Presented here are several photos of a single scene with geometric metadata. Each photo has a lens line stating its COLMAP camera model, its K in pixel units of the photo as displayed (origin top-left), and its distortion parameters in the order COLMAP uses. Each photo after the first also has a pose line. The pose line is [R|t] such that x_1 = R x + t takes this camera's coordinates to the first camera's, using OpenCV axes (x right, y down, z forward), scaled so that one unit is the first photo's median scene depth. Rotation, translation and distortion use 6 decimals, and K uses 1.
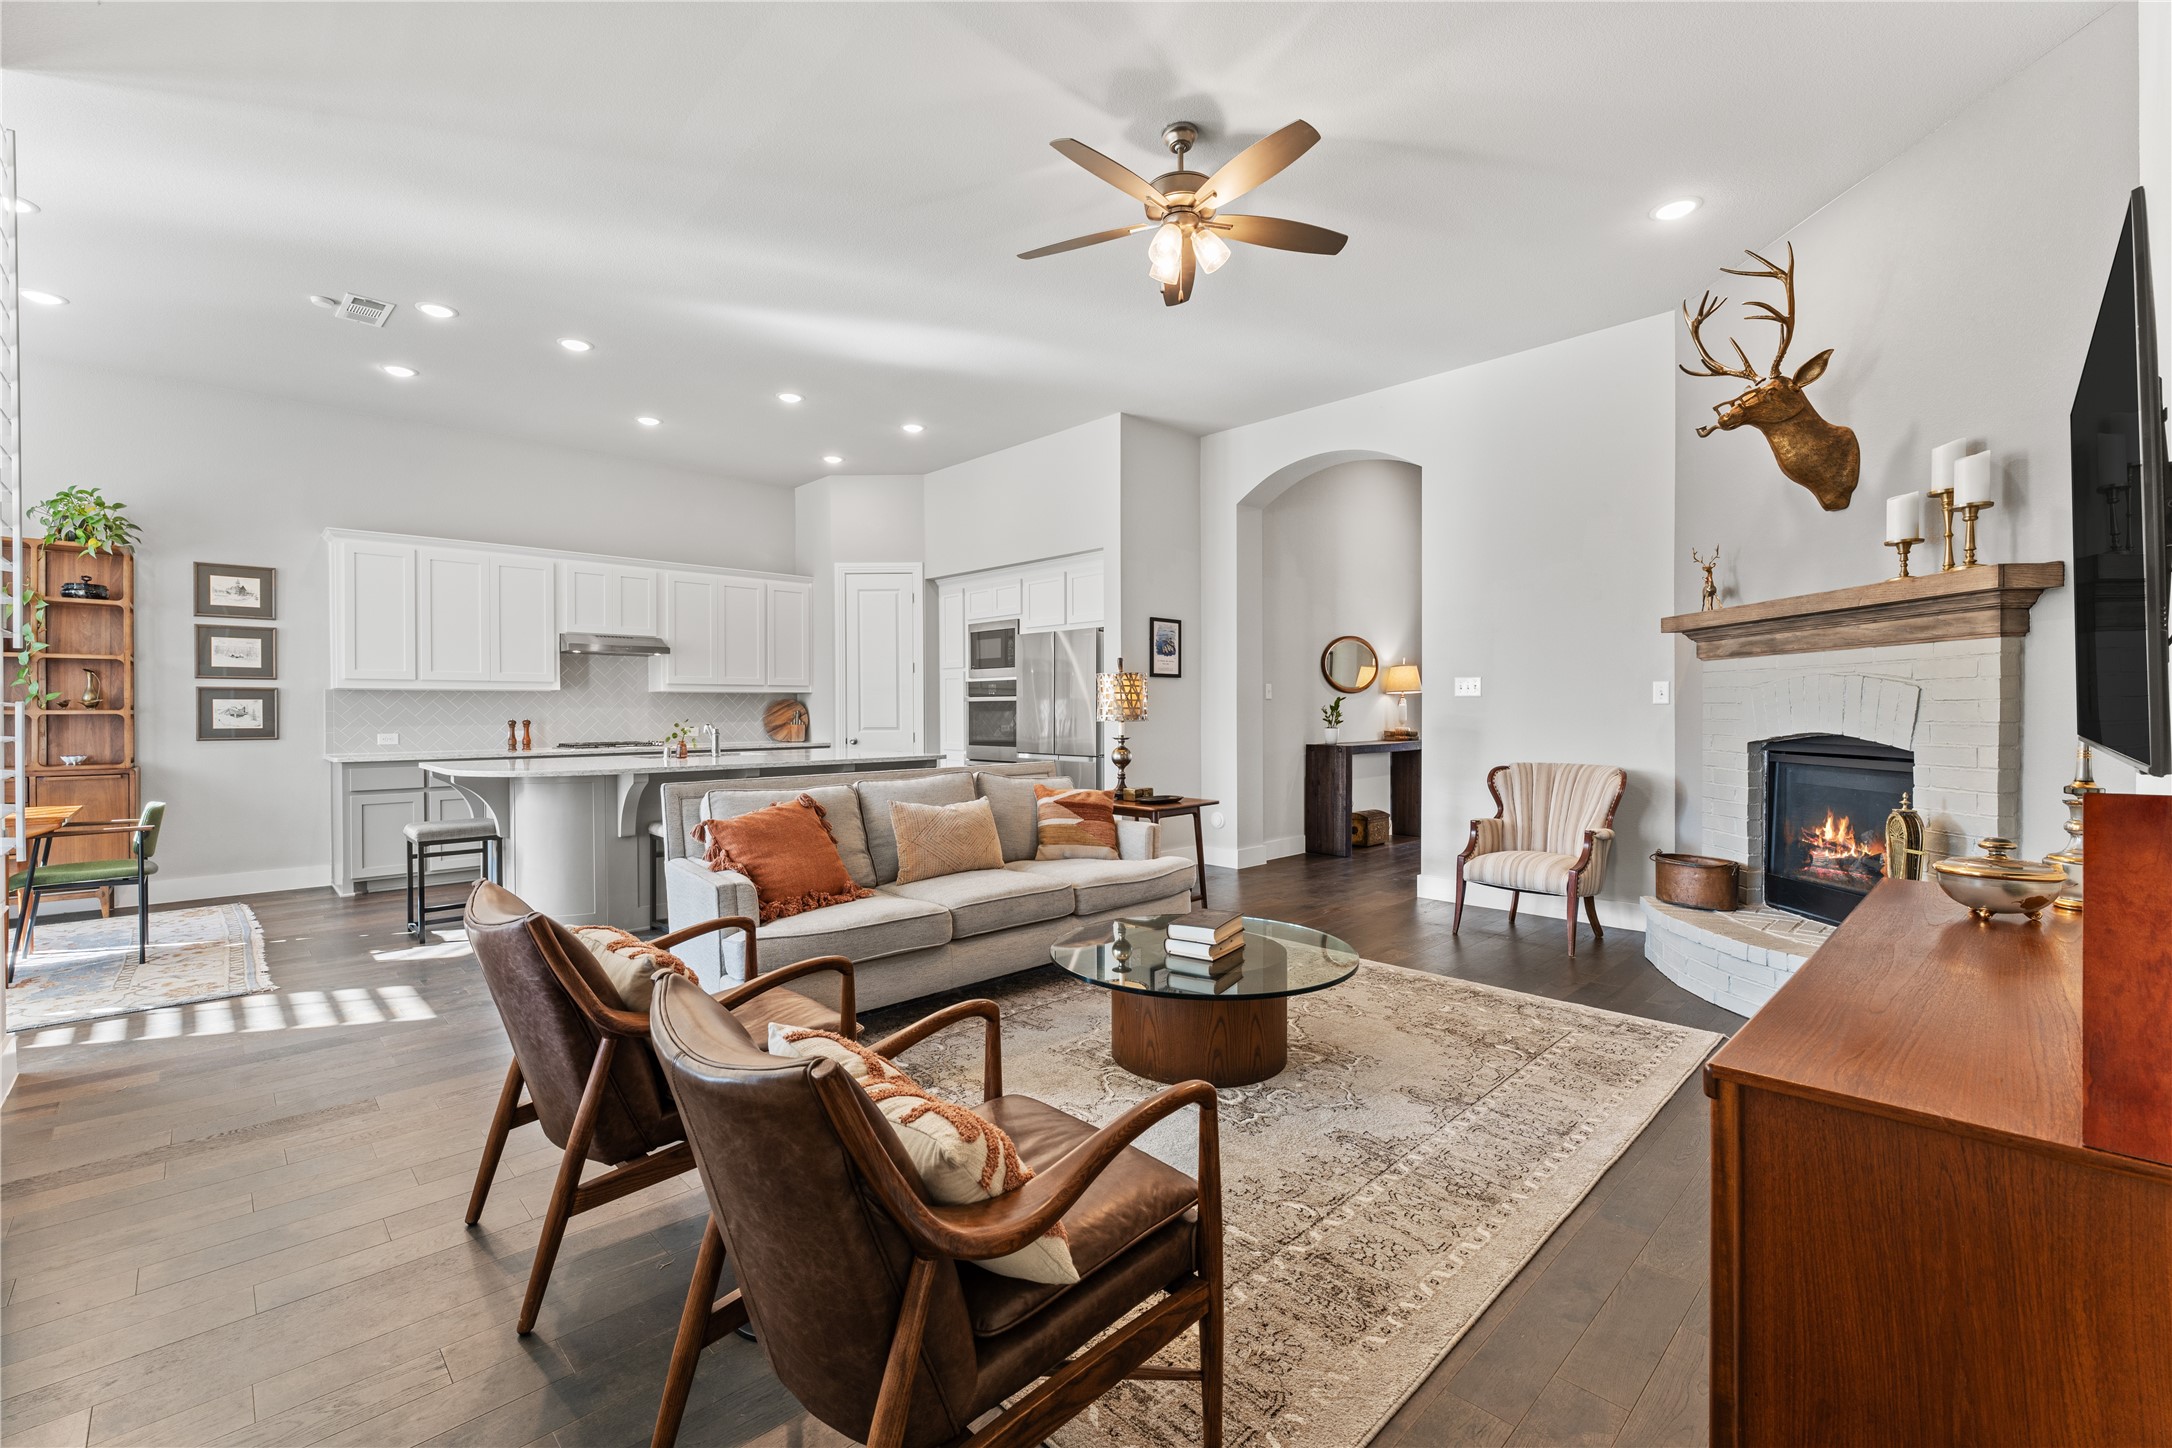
lens RADIAL K [[930.1, 0, 1077.6], [0, 930.1, 715.5], [0, 0, 1]] dist [-0.001519, -0.000089]
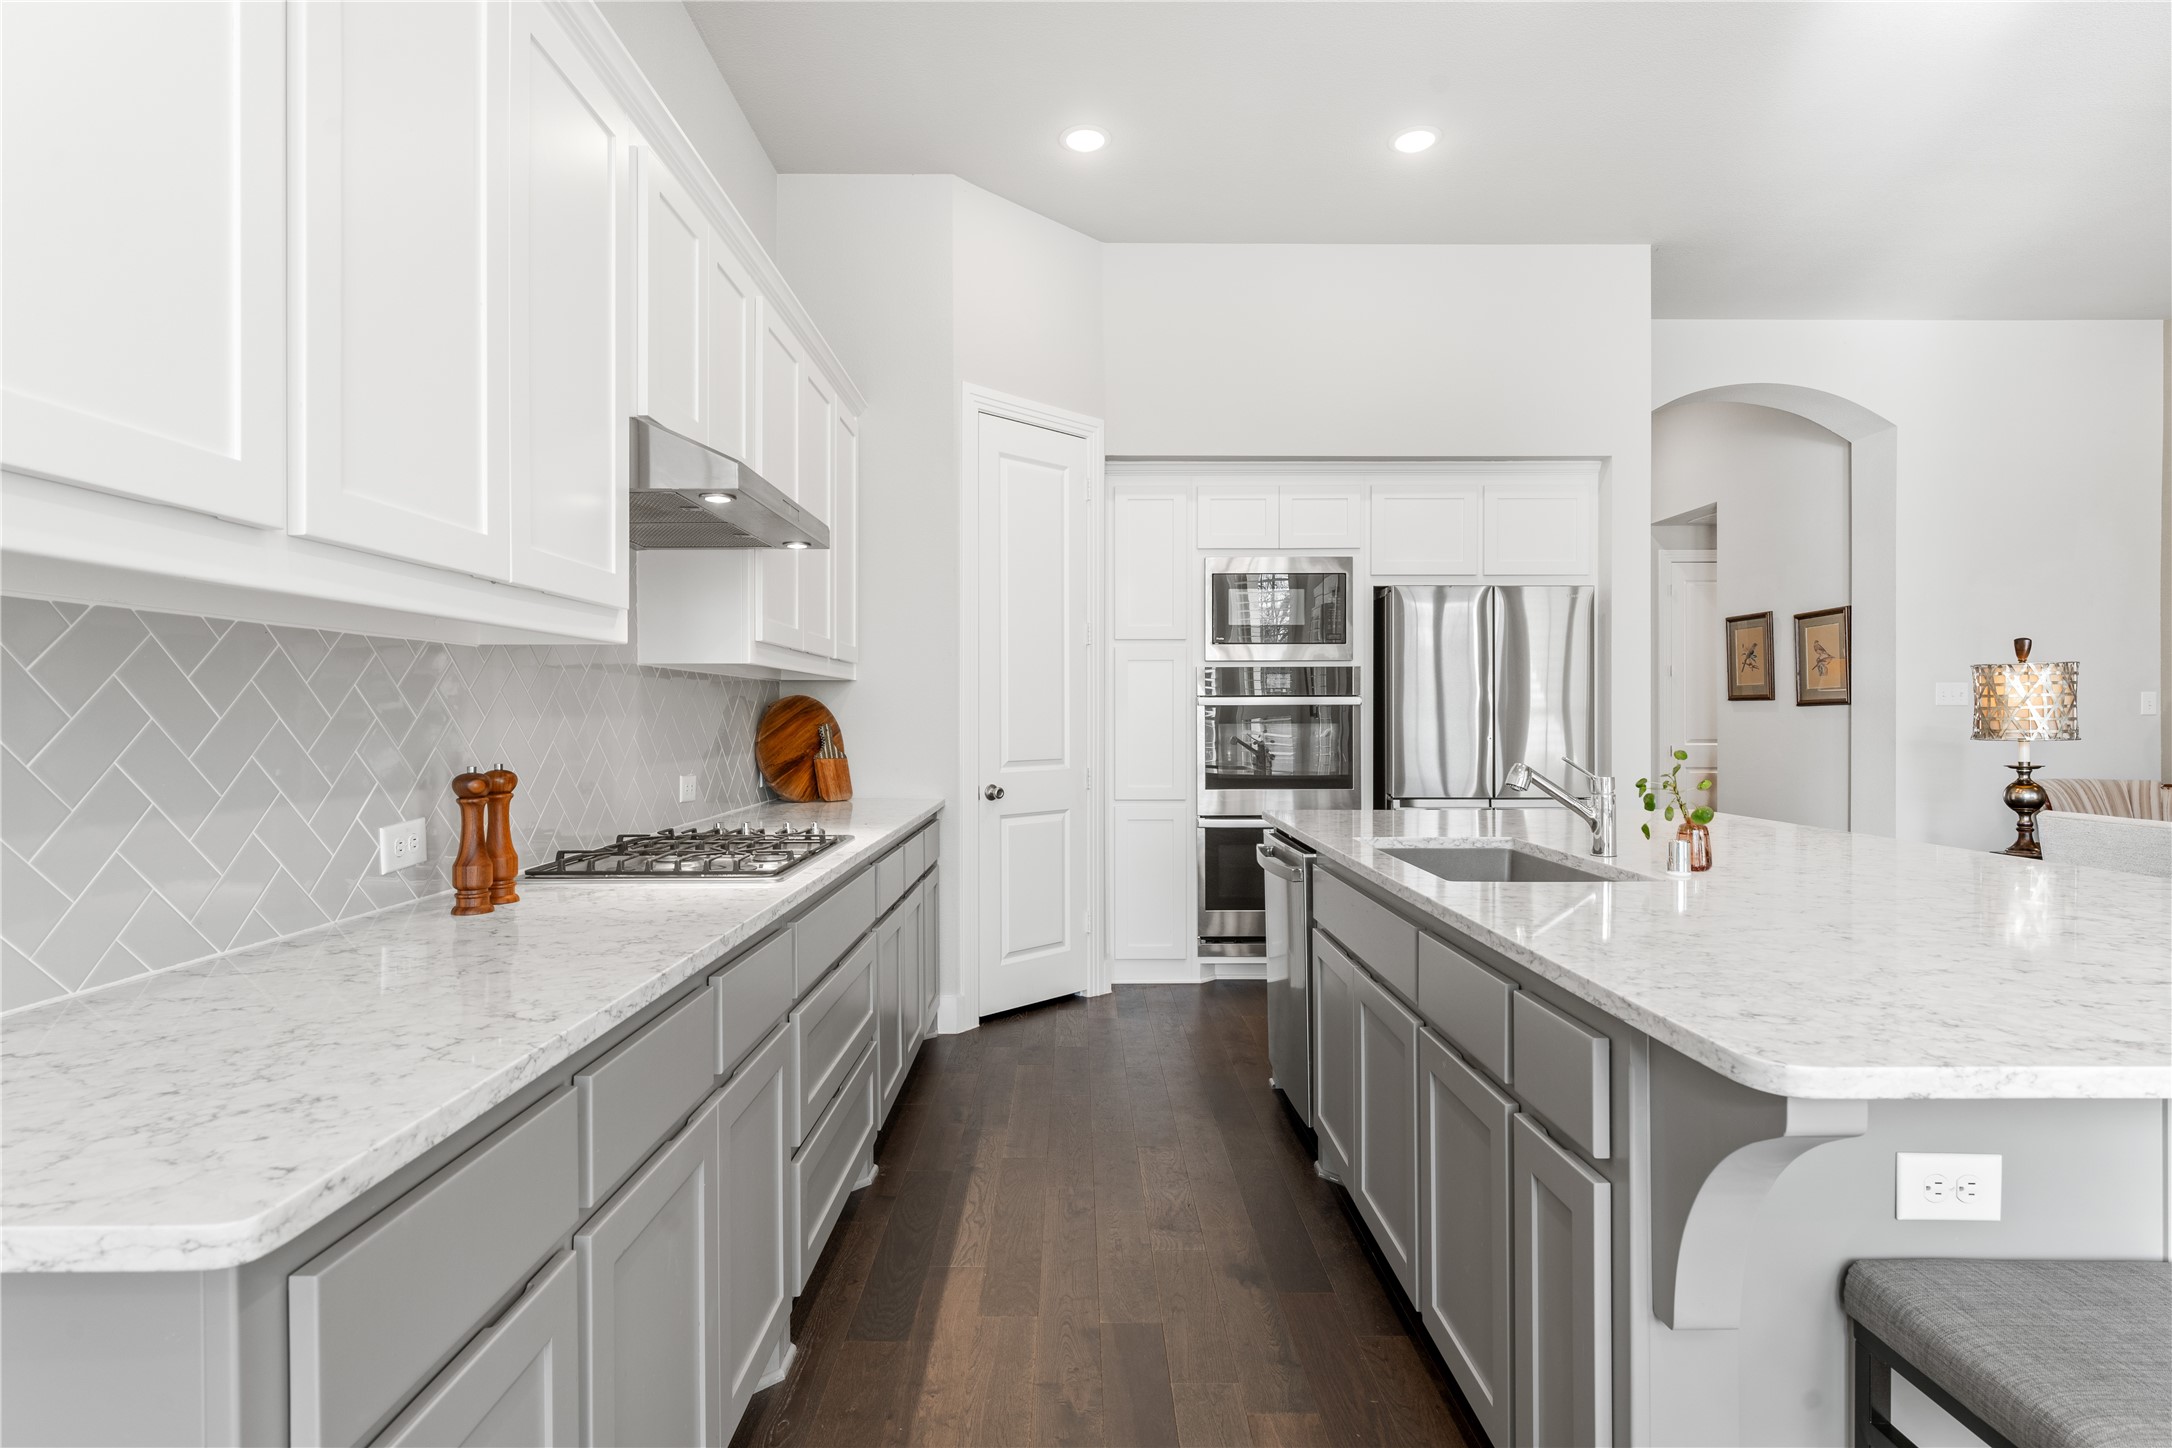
lens RADIAL K [[1079.9, 0, 1086.0], [0, 1079.9, 724.0], [0, 0, 1]] dist [0.002644, 0.000193]
pose [[0.688934, -0.001258, 0.724823, -1.312428], [0.003359, 0.999993, -0.001456, -0.005767], [-0.724816, 0.003438, 0.688933, 1.366538]]
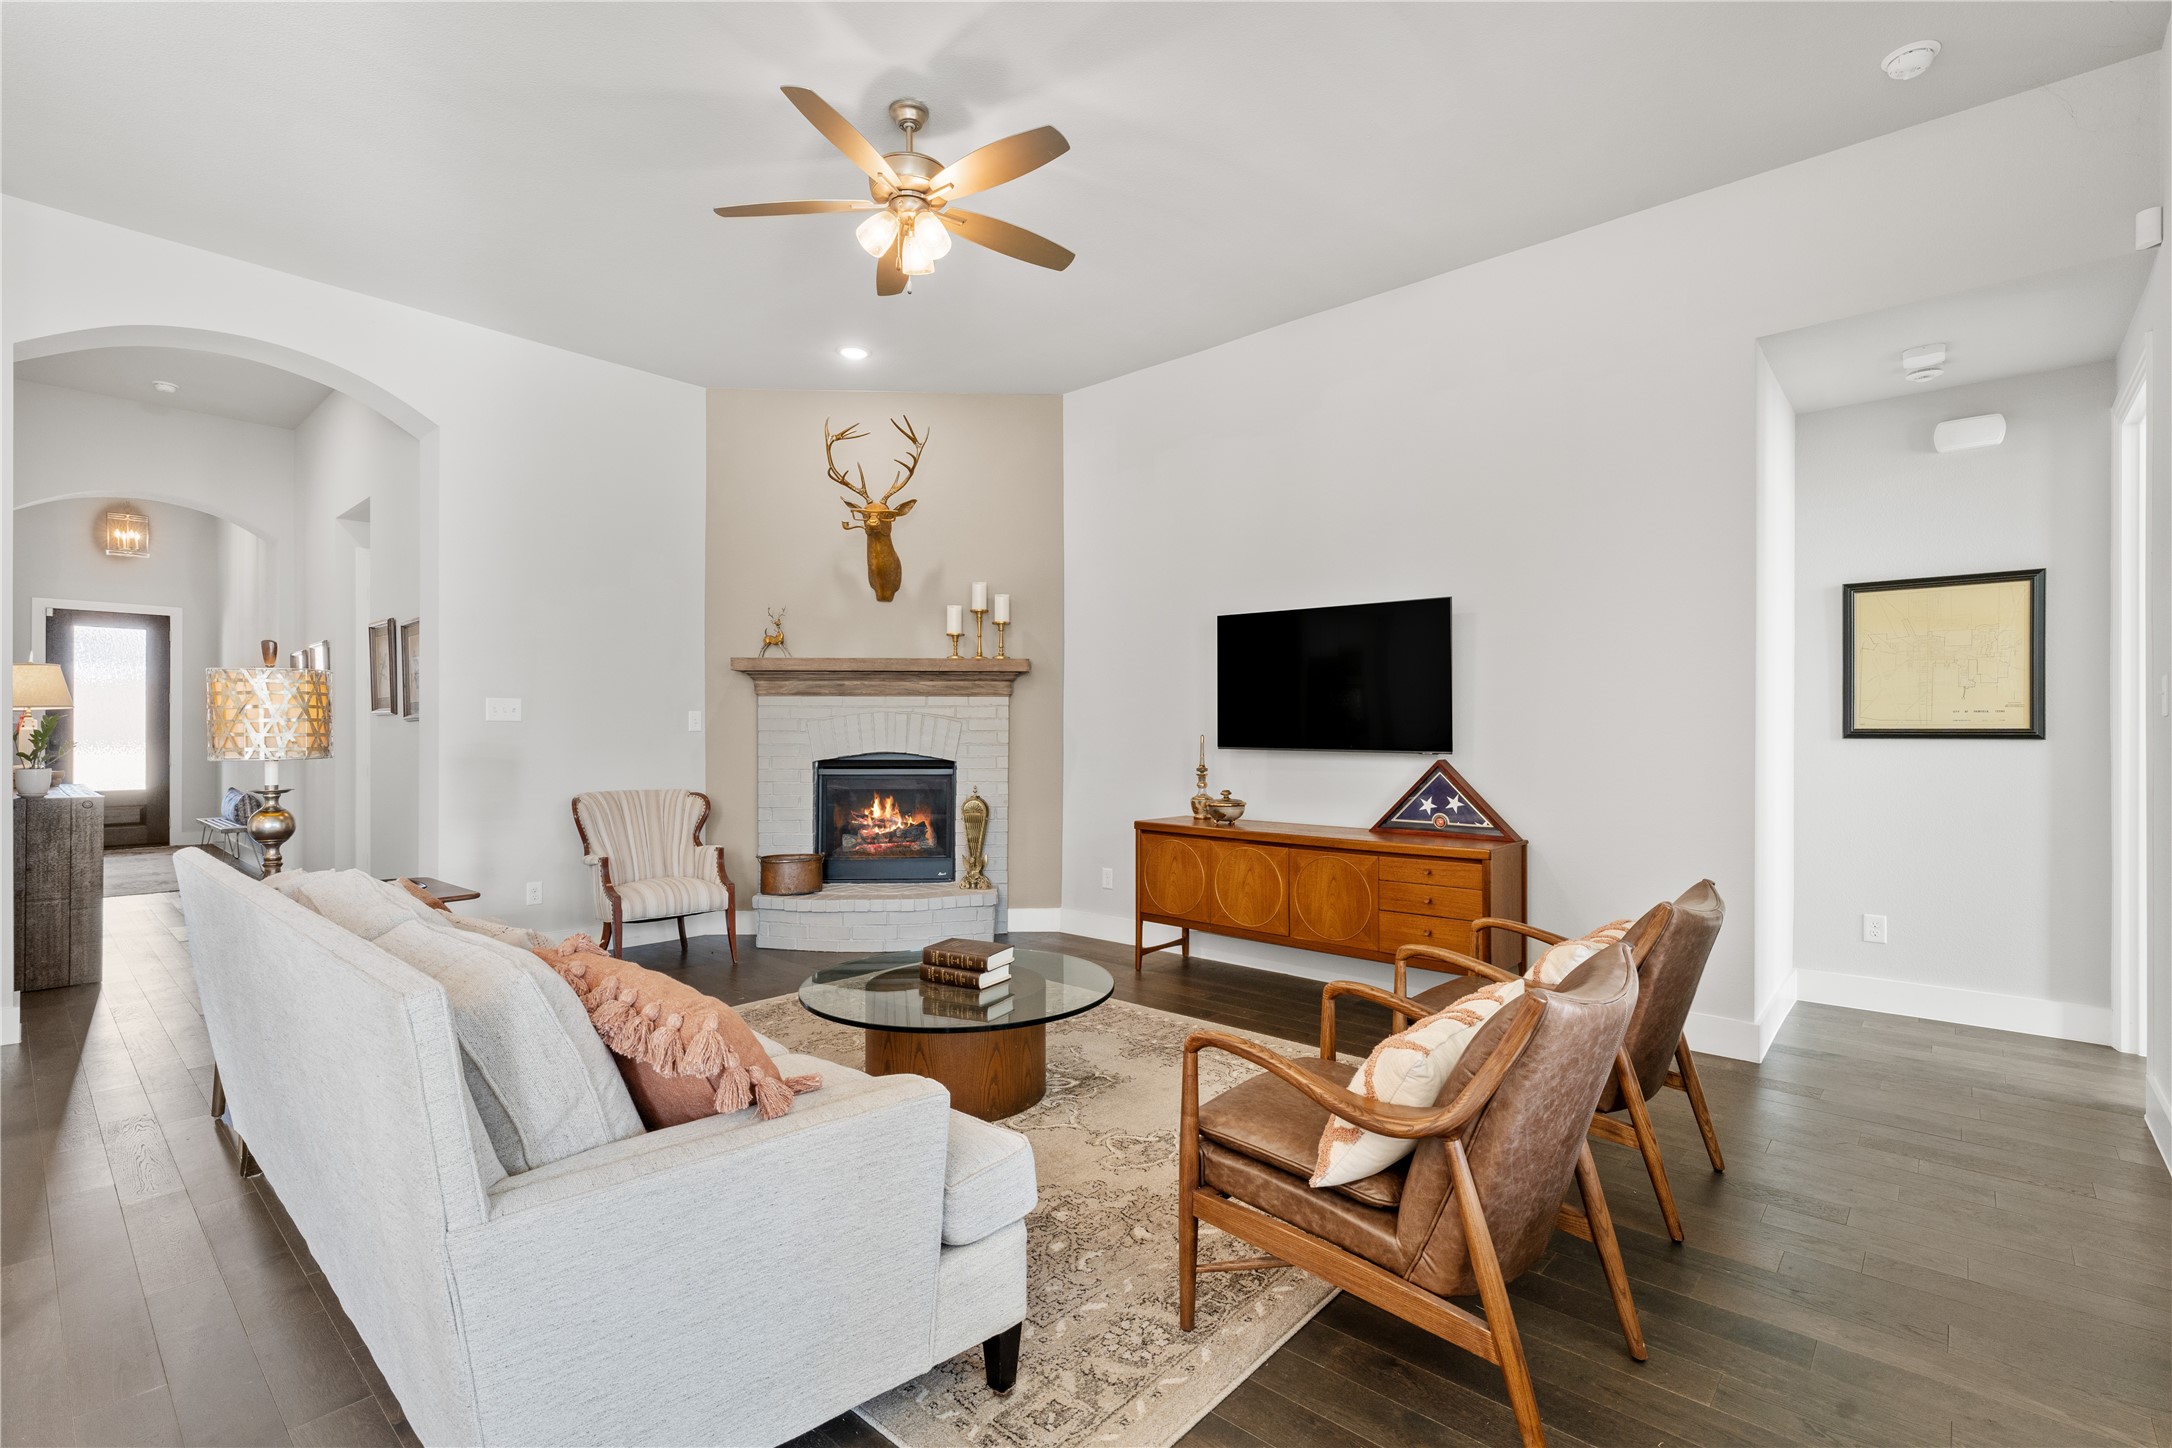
lens RADIAL K [[975.3, 0, 1084.5], [0, 975.3, 734.0], [0, 0, 1]] dist [-0.001091, -0.000732]
pose [[-0.073374, 0.003123, 0.997300, -0.779960], [0.006259, 0.999977, -0.002670, -0.003624], [-0.997285, 0.006046, -0.073392, 0.820533]]
